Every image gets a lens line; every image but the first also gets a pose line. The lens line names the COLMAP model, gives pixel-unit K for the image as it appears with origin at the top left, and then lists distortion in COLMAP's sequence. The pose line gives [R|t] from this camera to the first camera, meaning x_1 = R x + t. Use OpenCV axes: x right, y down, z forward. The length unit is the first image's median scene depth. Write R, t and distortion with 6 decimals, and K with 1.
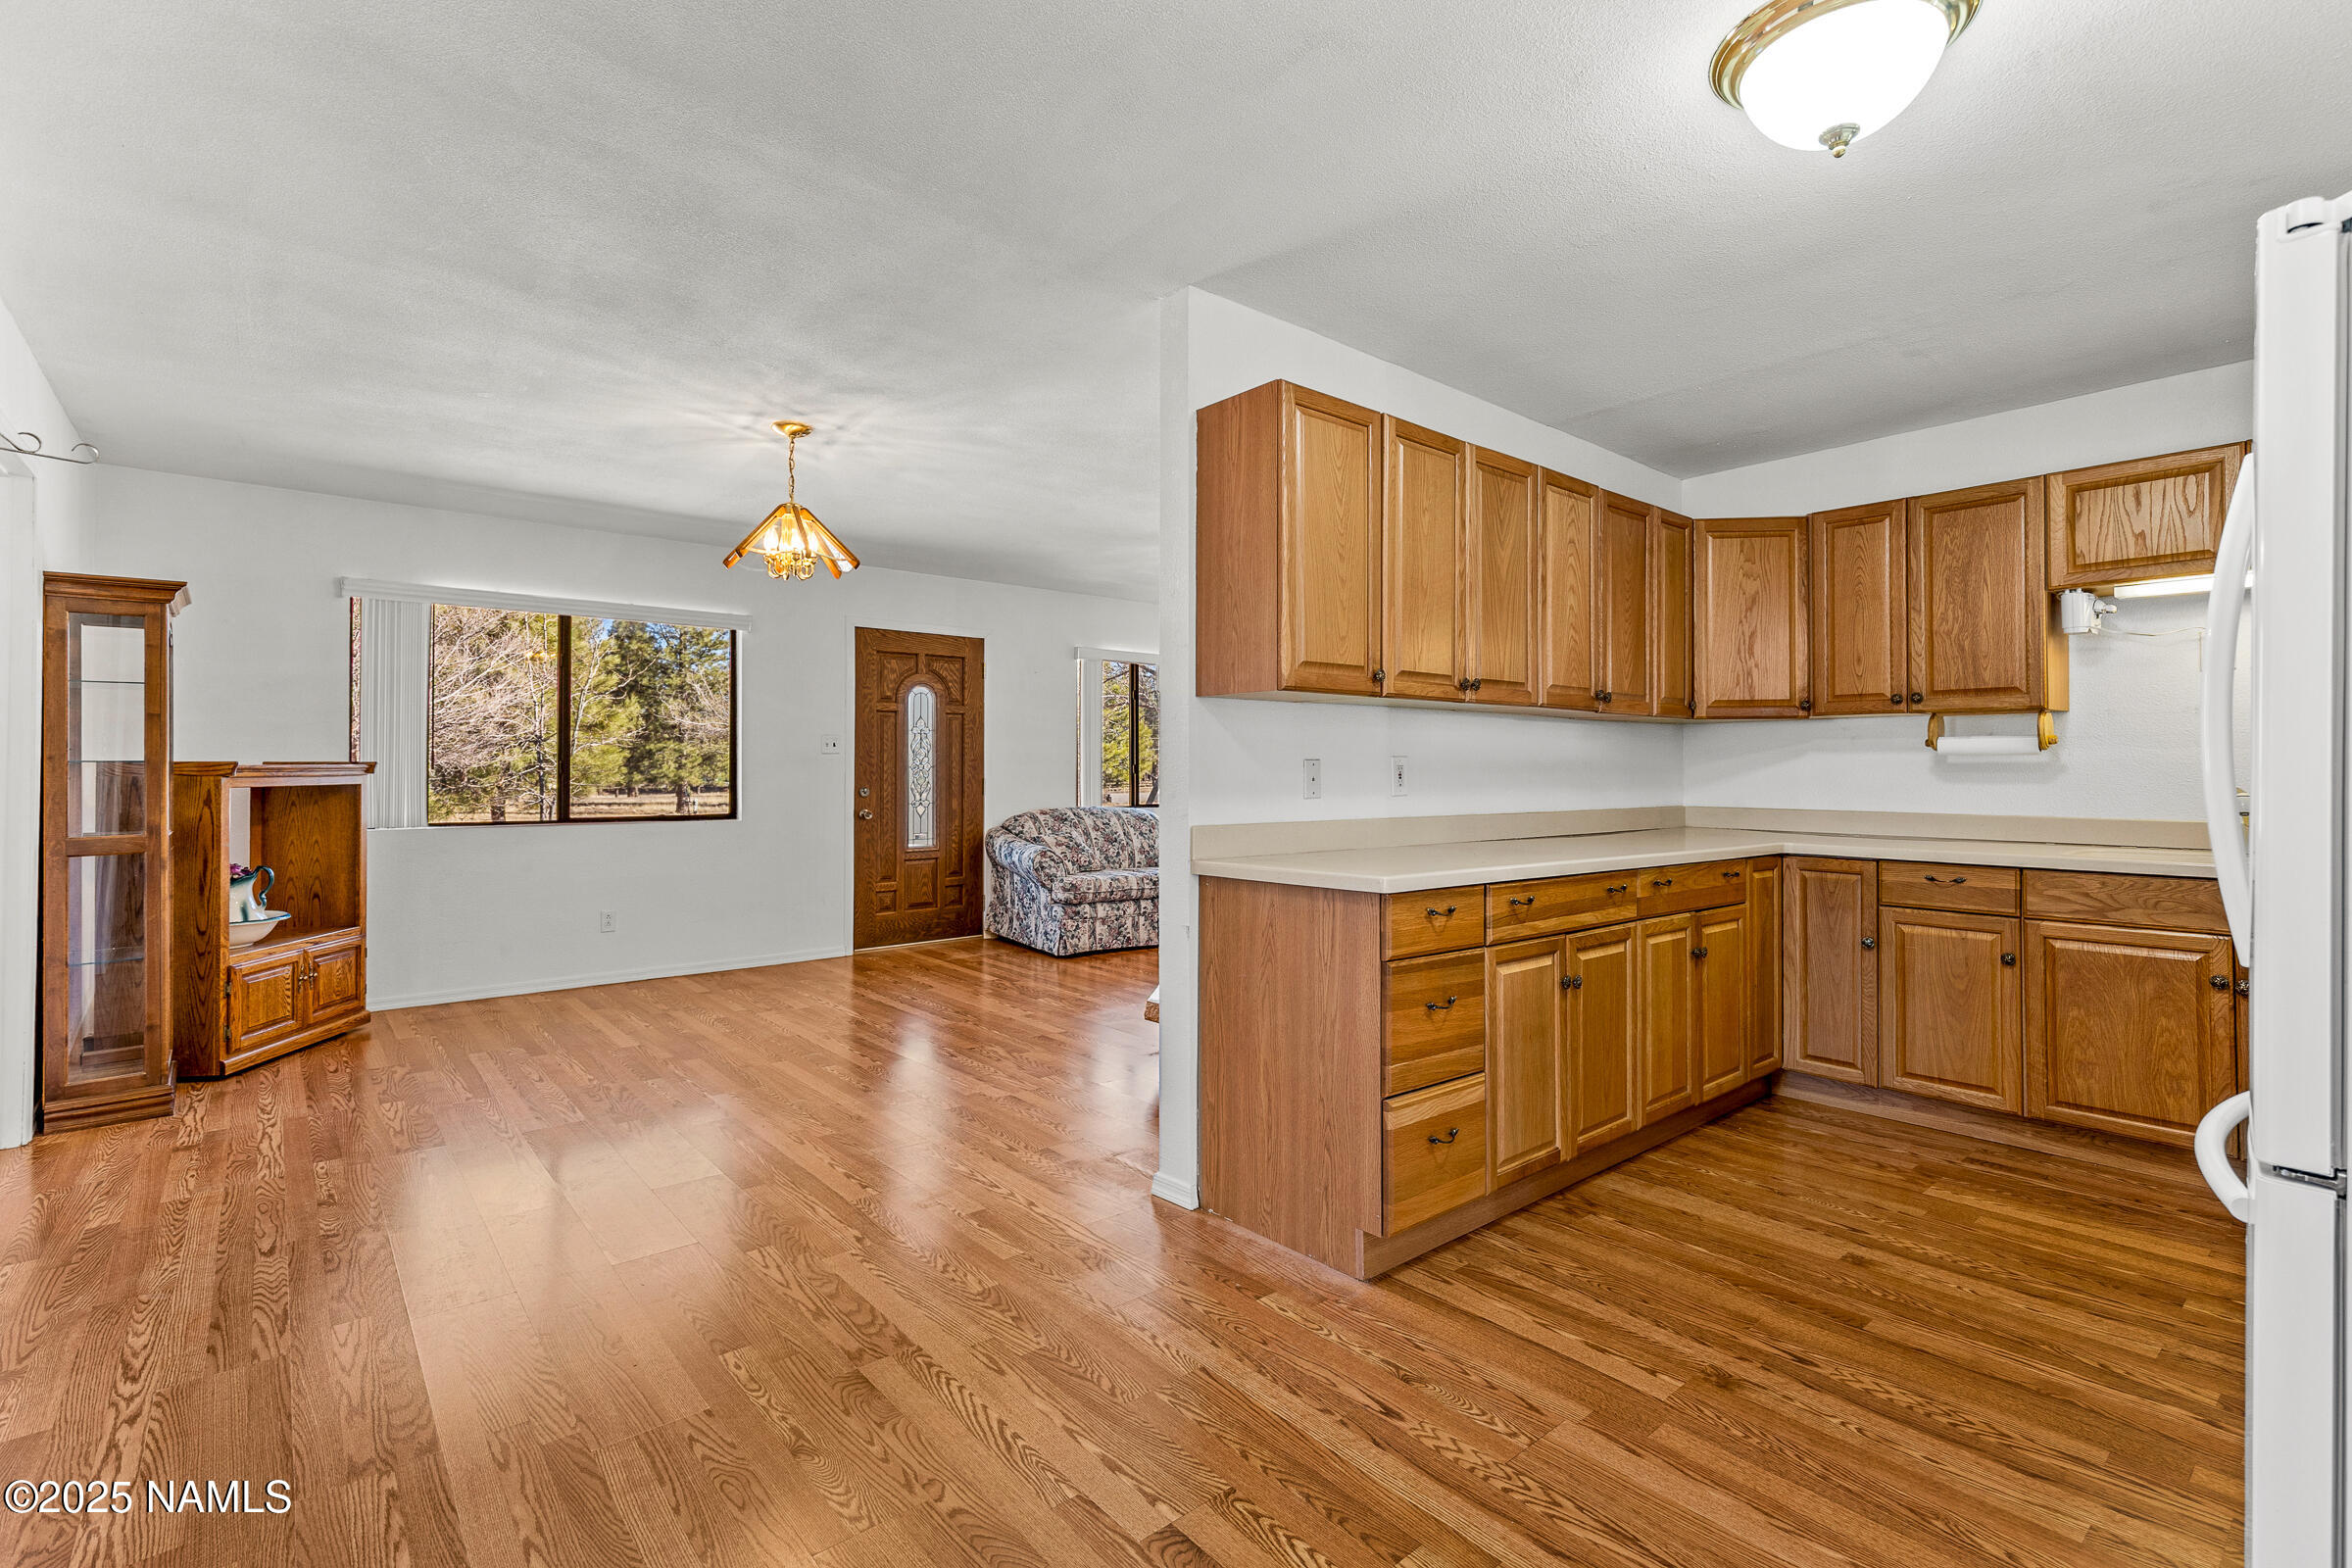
lens RADIAL K [[1064.2, 0, 1176.7], [0, 1064.2, 750.8], [0, 0, 1]] dist [-0.000603, -0.000145]
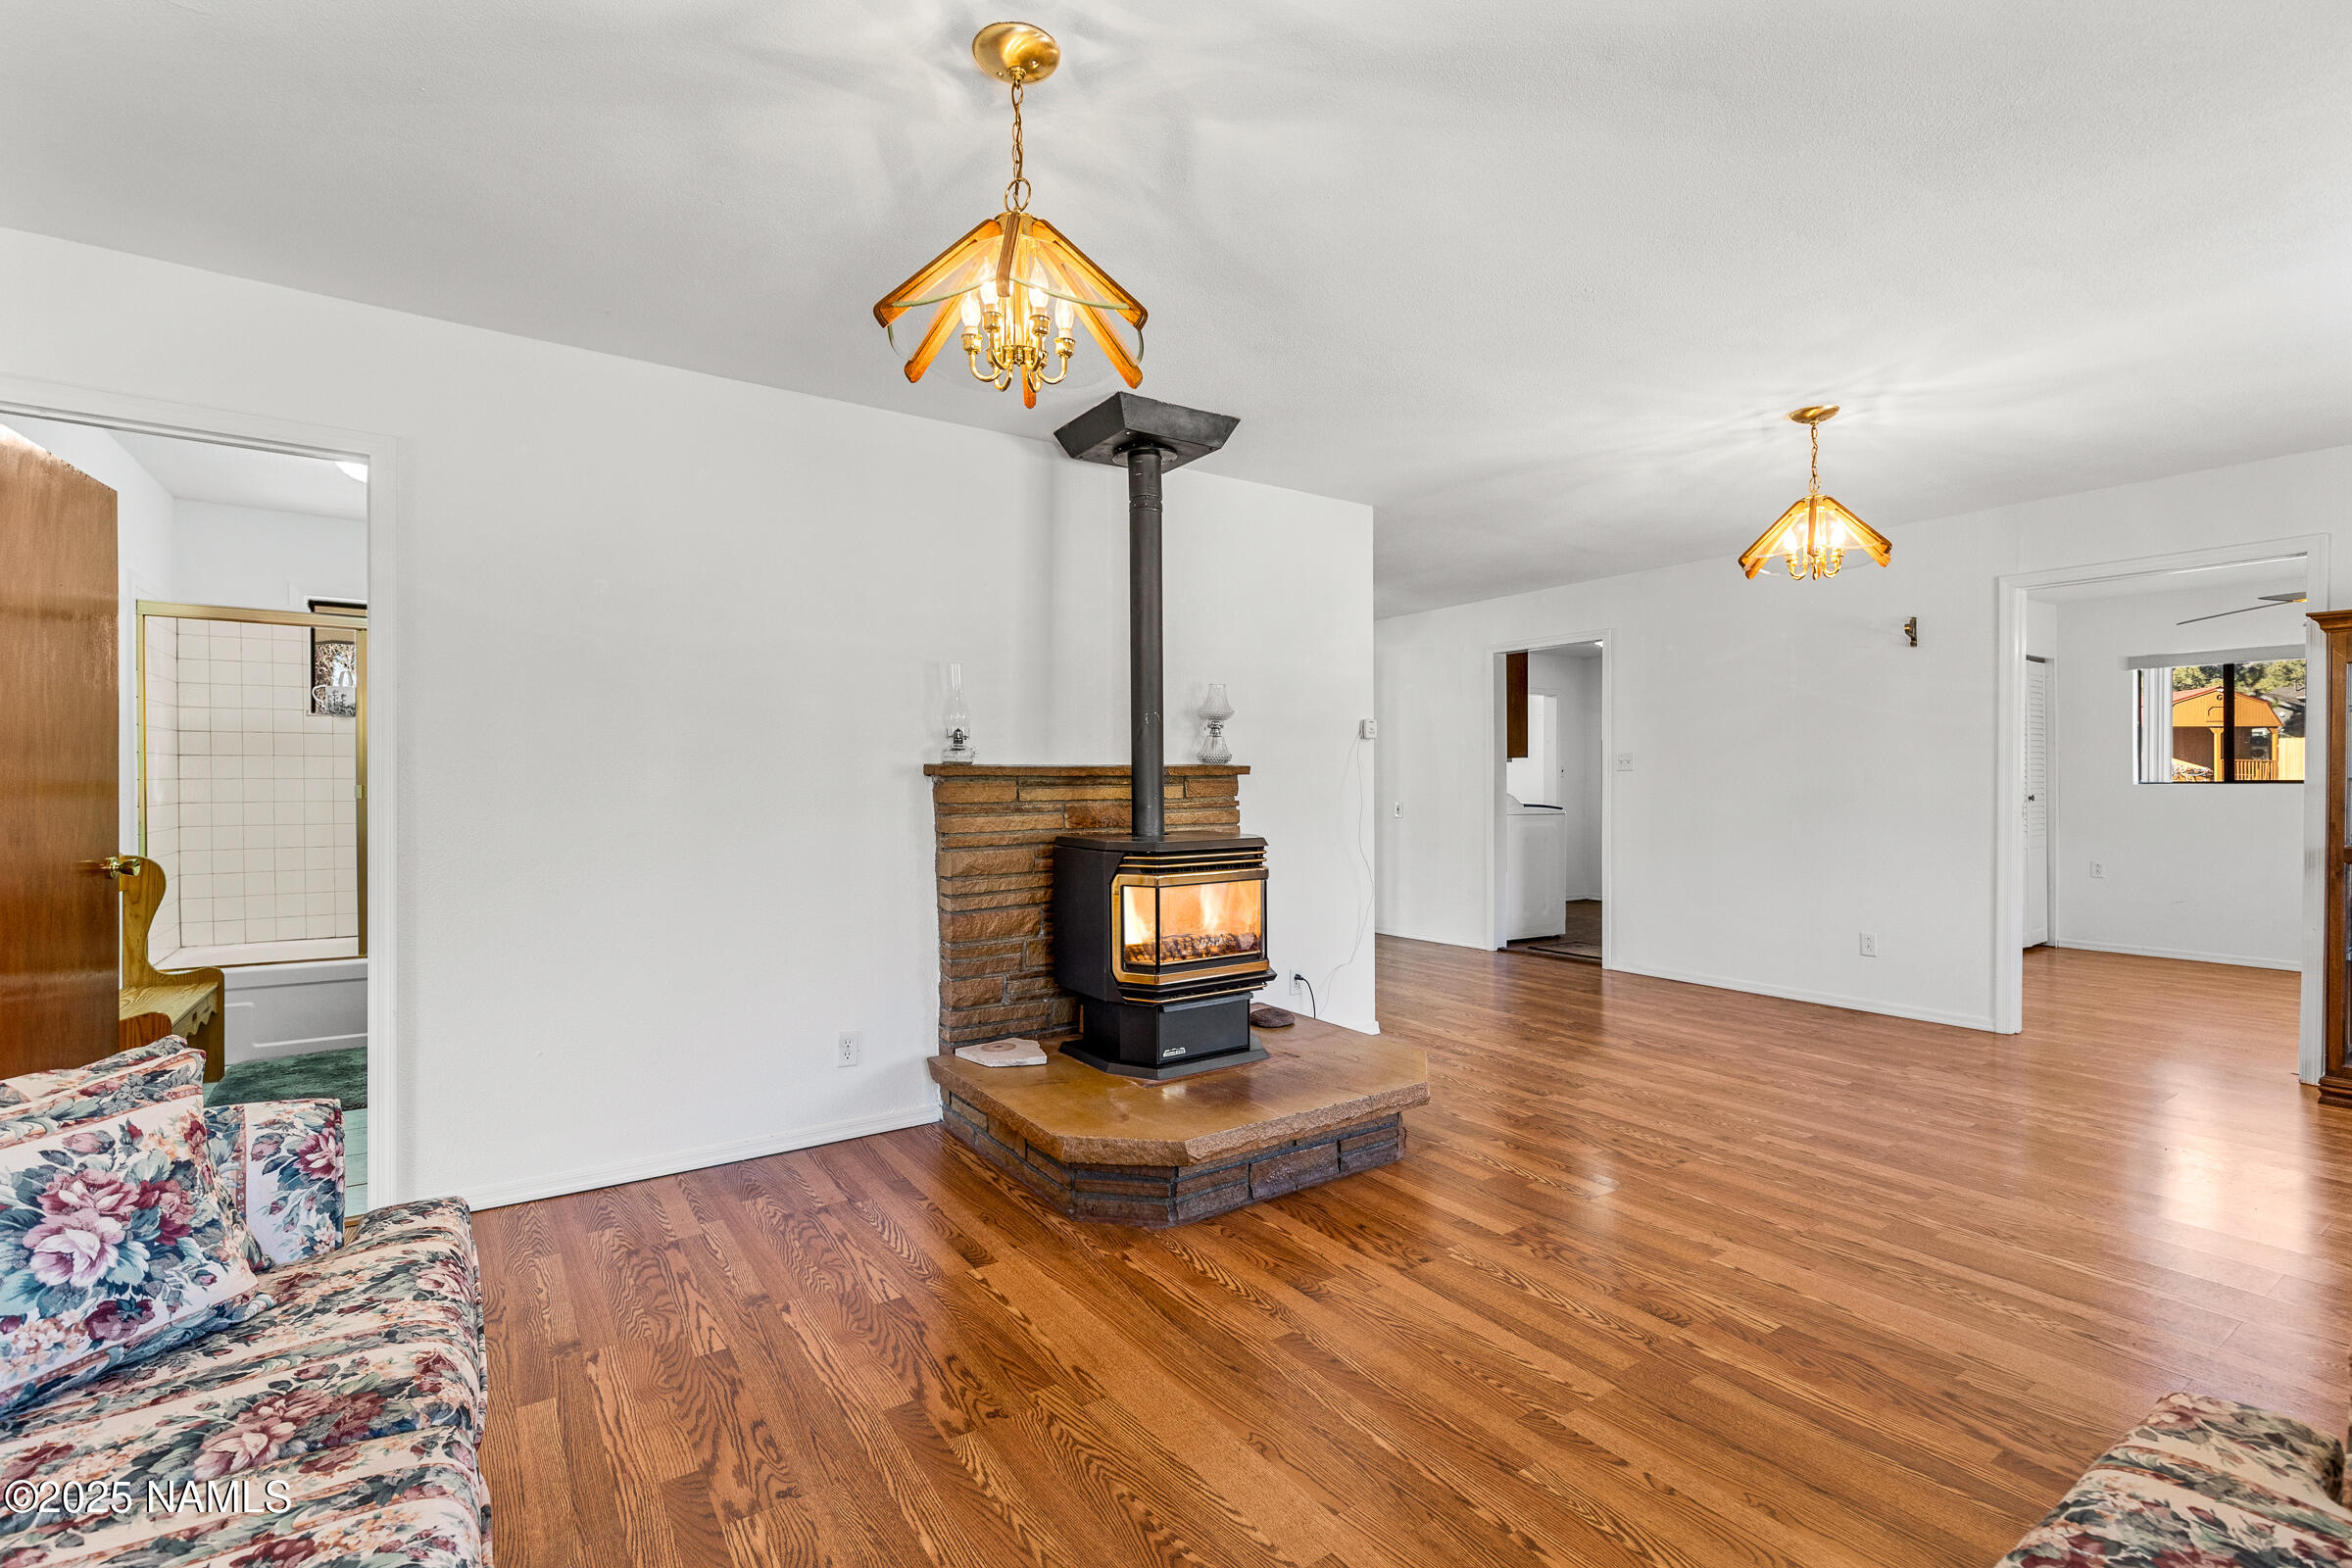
lens RADIAL K [[1059.2, 0, 1182.7], [0, 1059.2, 782.7], [0, 0, 1]] dist [0.006192, 0.000349]
pose [[-0.995640, -0.000151, 0.093280, 0.060621], [-0.001773, 0.999849, -0.017306, 0.020410], [-0.093264, -0.017396, -0.995489, 1.273419]]
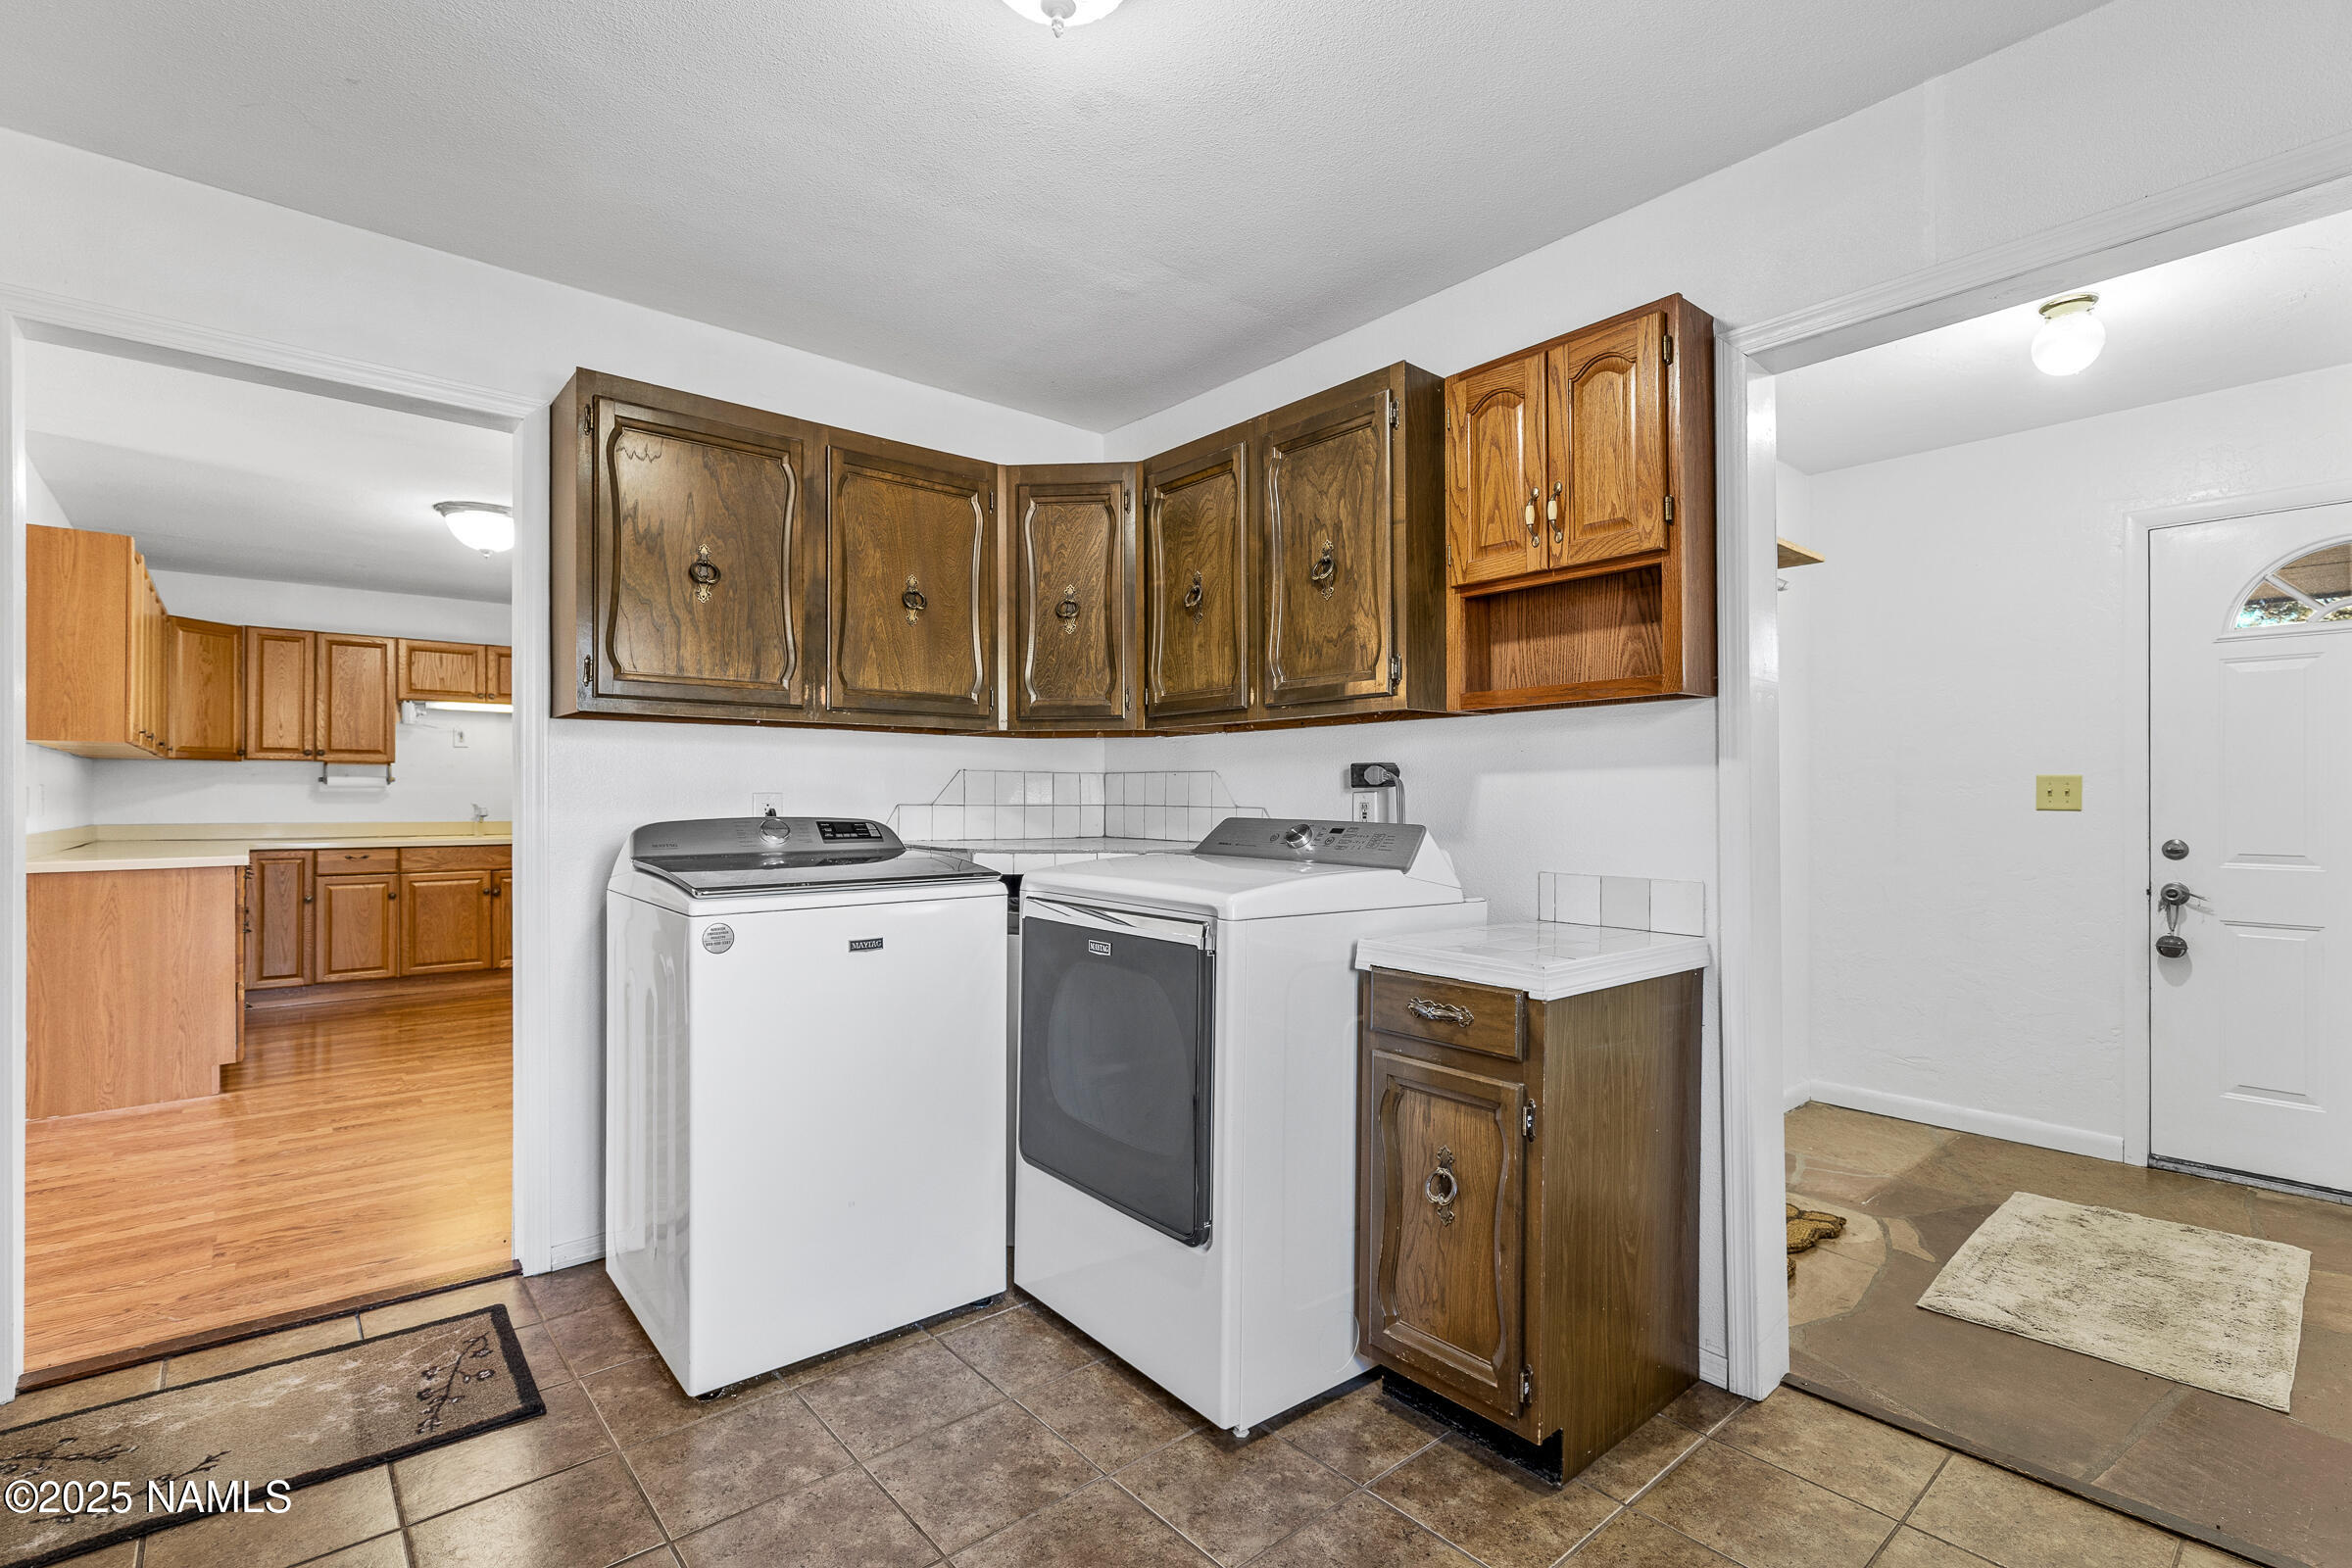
lens RADIAL K [[1079.5, 0, 1178.3], [0, 1079.5, 791.2], [0, 0, 1]] dist [0.001109, 0.000336]
pose [[-0.003397, 0.004933, 0.999982, -0.614627], [-0.019660, 0.999794, -0.004999, -0.004373], [-0.999801, -0.019676, -0.003300, -0.208107]]
